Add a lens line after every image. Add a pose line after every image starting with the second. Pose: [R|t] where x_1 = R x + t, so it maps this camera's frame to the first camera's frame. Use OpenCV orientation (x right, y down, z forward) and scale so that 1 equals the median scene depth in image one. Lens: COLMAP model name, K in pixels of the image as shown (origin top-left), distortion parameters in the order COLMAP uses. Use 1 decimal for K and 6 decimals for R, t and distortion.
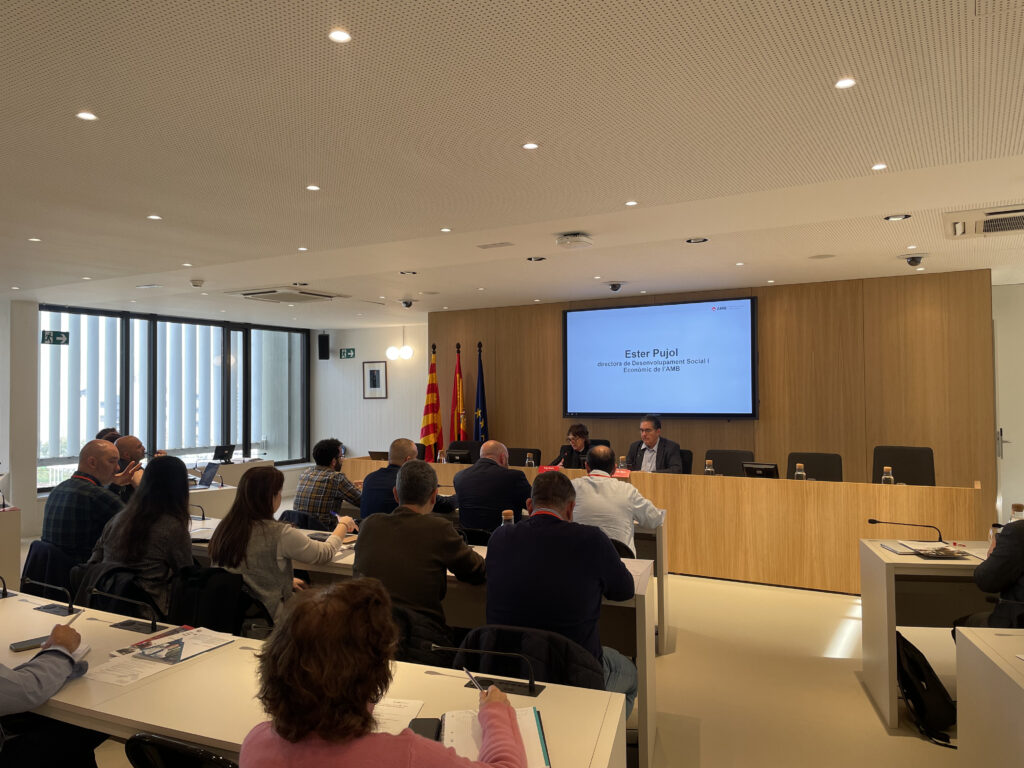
lens RADIAL K [[766.9, 0, 514.6], [0, 766.9, 375.1], [0, 0, 1]] dist [0.097843, -0.134405]
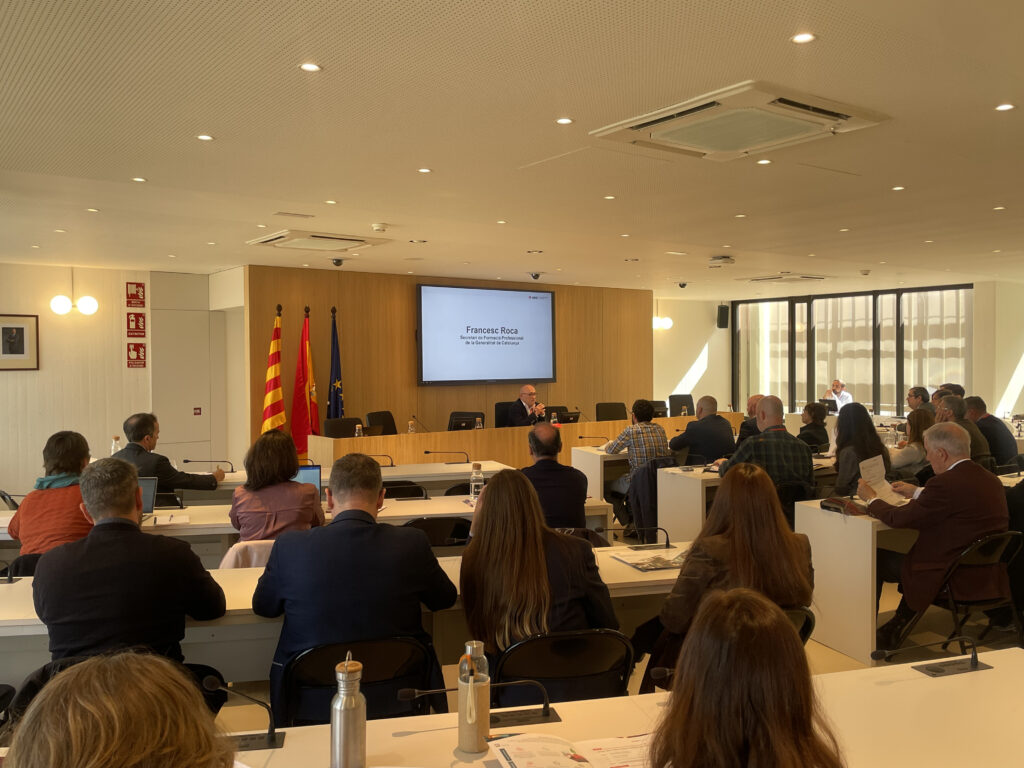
lens RADIAL K [[864.4, 0, 512.7], [0, 864.4, 375.2], [0, 0, 1]] dist [0.099396, -0.137625]
pose [[0.392777, -0.010283, 0.919576, -1.014271], [-0.021981, 0.999547, 0.020566, 0.013498], [-0.919371, -0.028291, 0.392373, 0.432182]]
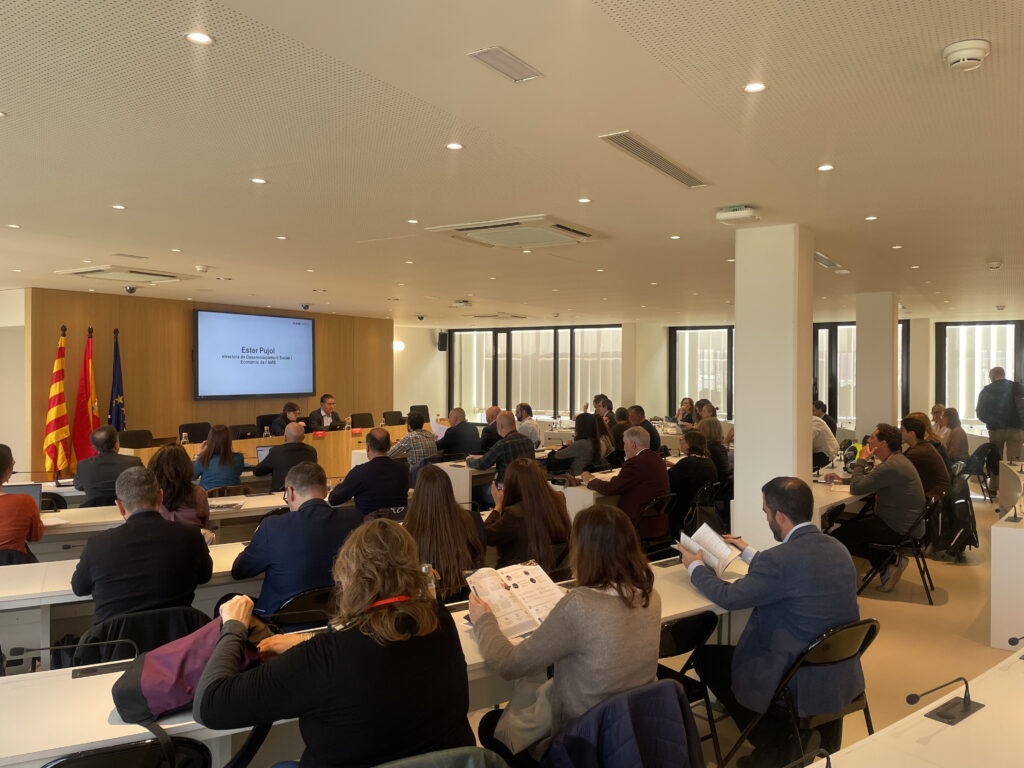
lens RADIAL K [[766.9, 0, 514.6], [0, 766.9, 375.1], [0, 0, 1]] dist [0.097843, -0.134405]
pose [[0.033996, 0.003069, 0.999417, -1.153930], [-0.030916, 0.999520, -0.002017, 0.003836], [-0.998944, -0.030829, 0.034075, 0.488687]]
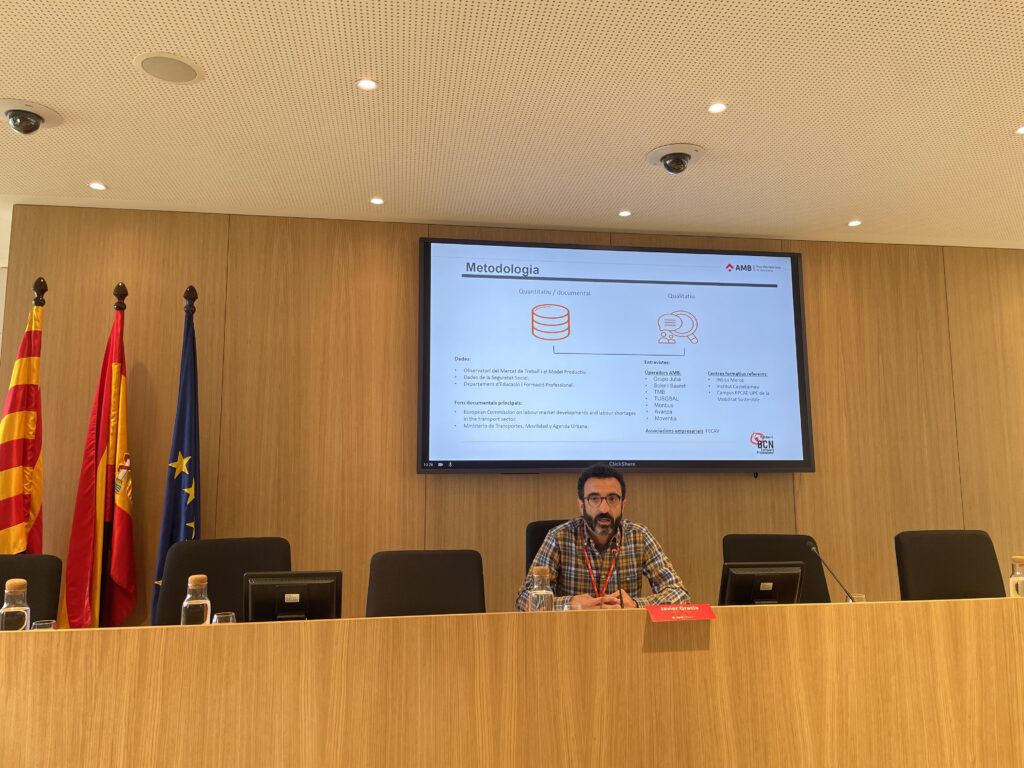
lens RADIAL K [[769.7, 0, 519.0], [0, 769.7, 374.8], [0, 0, 1]] dist [0.093478, -0.122259]
pose [[0.775940, 0.083024, 0.625319, -0.180888], [-0.018721, 0.993895, -0.108729, 0.048275], [-0.630529, 0.072661, 0.772757, 0.638399]]
